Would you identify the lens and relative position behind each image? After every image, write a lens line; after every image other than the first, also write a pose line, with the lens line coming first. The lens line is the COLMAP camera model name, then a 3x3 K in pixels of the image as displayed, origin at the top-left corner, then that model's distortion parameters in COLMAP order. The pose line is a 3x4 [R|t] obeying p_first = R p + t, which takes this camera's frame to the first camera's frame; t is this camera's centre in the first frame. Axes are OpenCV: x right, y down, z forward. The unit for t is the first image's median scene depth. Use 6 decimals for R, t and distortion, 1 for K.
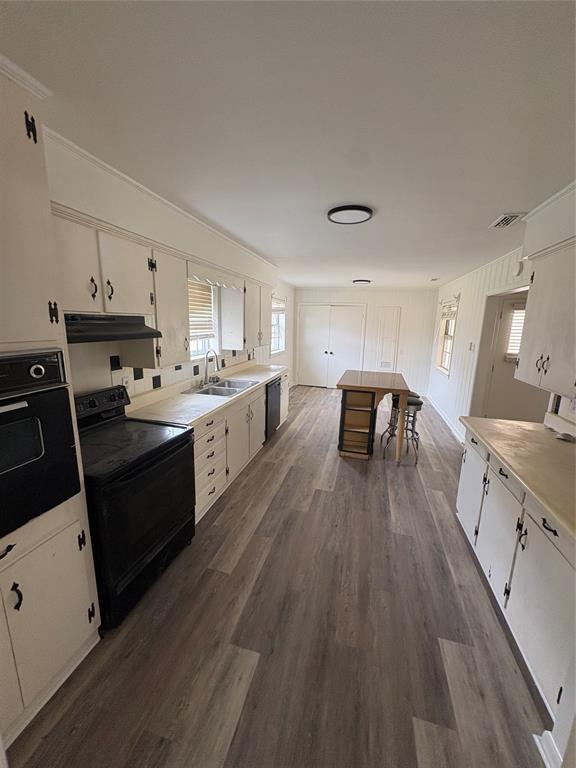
lens RADIAL K [[307.8, 0, 286.8], [0, 307.8, 385.9], [0, 0, 1]] dist [-0.000594, 0.000081]
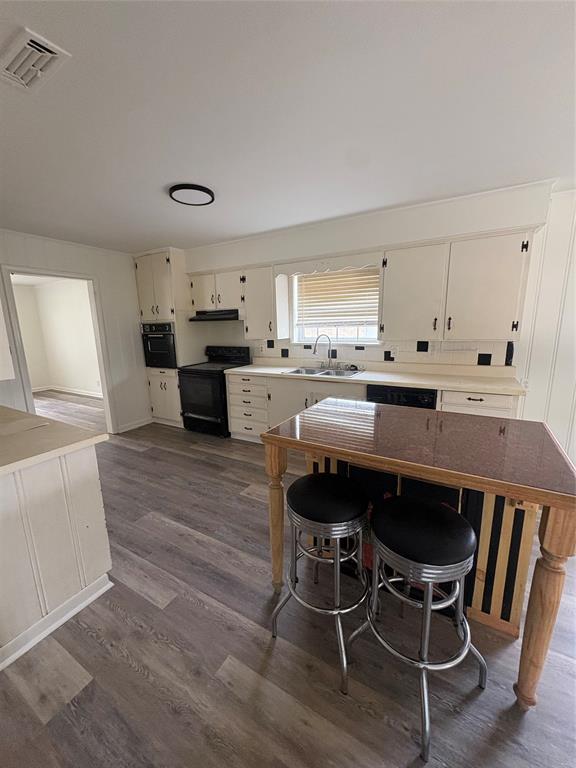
lens RADIAL K [[307.8, 0, 287.4], [0, 307.8, 384.5], [0, 0, 1]] dist [-0.000594, 0.000081]
pose [[-0.266668, 0.167259, -0.949164, 1.056230], [-0.184095, 0.957854, 0.220512, -0.208481], [0.946043, 0.233540, -0.224637, 1.476023]]
